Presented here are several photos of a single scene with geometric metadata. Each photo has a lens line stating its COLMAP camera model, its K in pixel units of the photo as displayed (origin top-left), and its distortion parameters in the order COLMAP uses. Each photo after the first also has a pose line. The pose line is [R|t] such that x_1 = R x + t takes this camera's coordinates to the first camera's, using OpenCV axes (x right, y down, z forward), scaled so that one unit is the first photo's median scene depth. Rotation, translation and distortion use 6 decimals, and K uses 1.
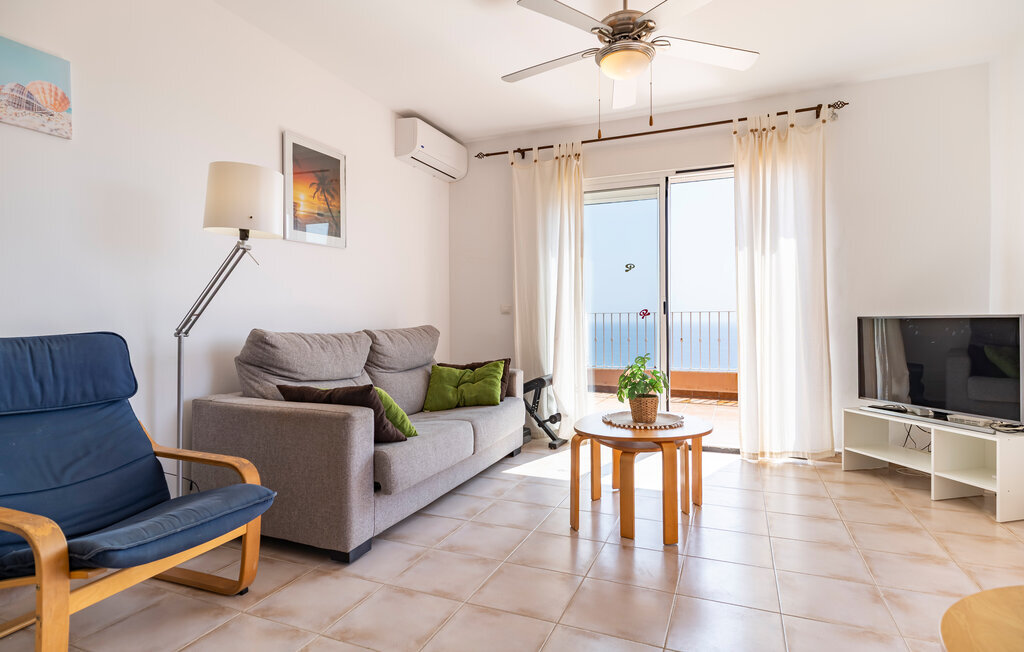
lens RADIAL K [[528.8, 0, 525.7], [0, 528.8, 321.4], [0, 0, 1]] dist [-0.001647, 0.000062]
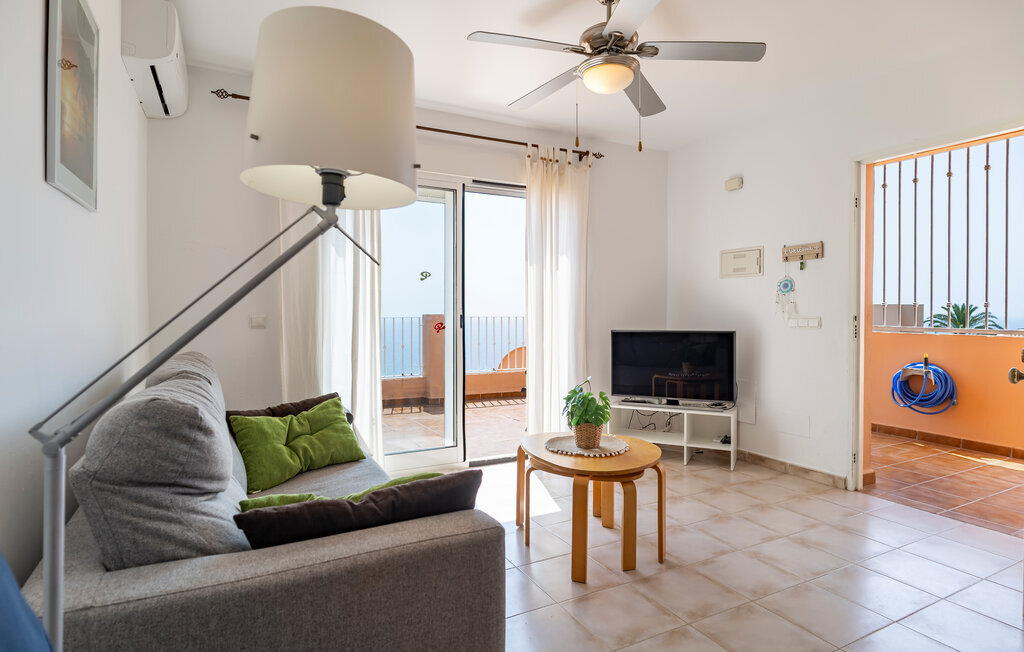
lens RADIAL K [[528.8, 0, 511.5], [0, 528.8, 321.1], [0, 0, 1]] dist [-0.001647, 0.000062]
pose [[0.648937, -0.003454, 0.760834, -0.501358], [-0.000214, 0.999989, 0.004723, -0.037961], [-0.760842, -0.003228, 0.648929, 0.393364]]
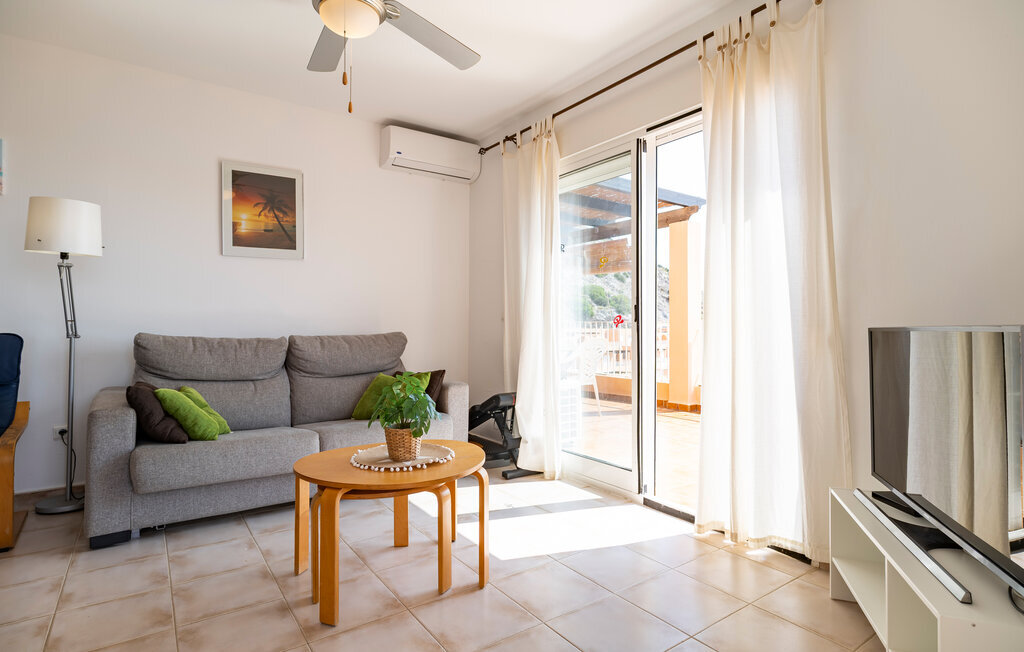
lens RADIAL K [[528.8, 0, 518.4], [0, 528.8, 316.1], [0, 0, 1]] dist [-0.001647, 0.000062]
pose [[0.847588, -0.001717, -0.530652, 0.649450], [-0.010020, 0.999765, -0.019238, -0.006976], [0.530560, 0.021623, 0.847372, 0.348243]]
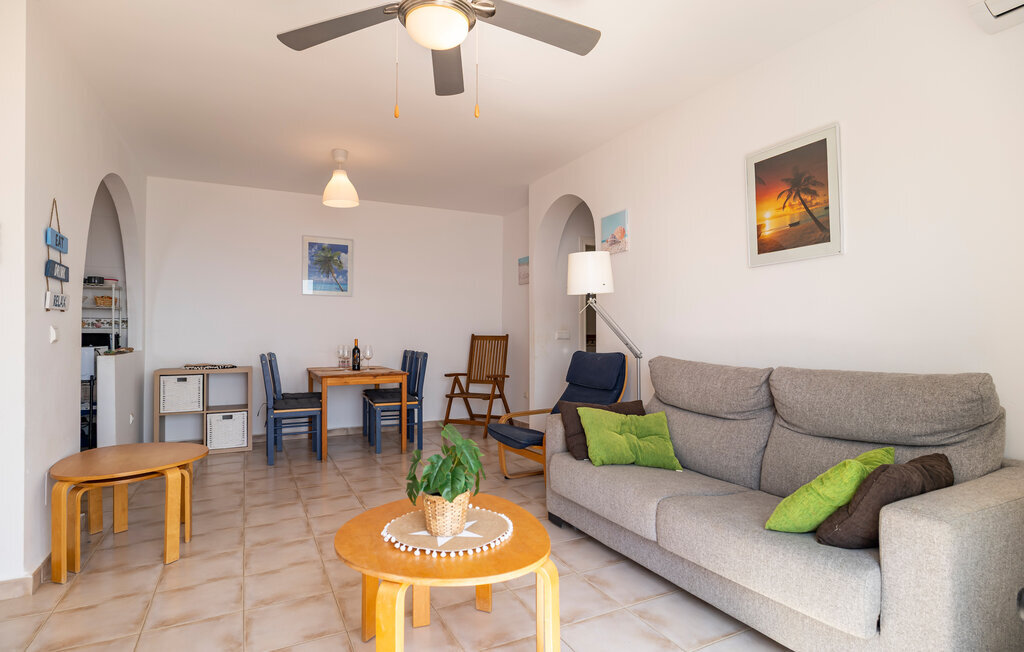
lens RADIAL K [[528.8, 0, 512.6], [0, 528.8, 329.5], [0, 0, 1]] dist [-0.001647, 0.000062]
pose [[-0.655502, 0.007726, -0.755154, 0.533125], [0.008882, 0.999957, 0.002521, -0.043683], [0.755141, -0.005054, -0.655543, 1.222500]]
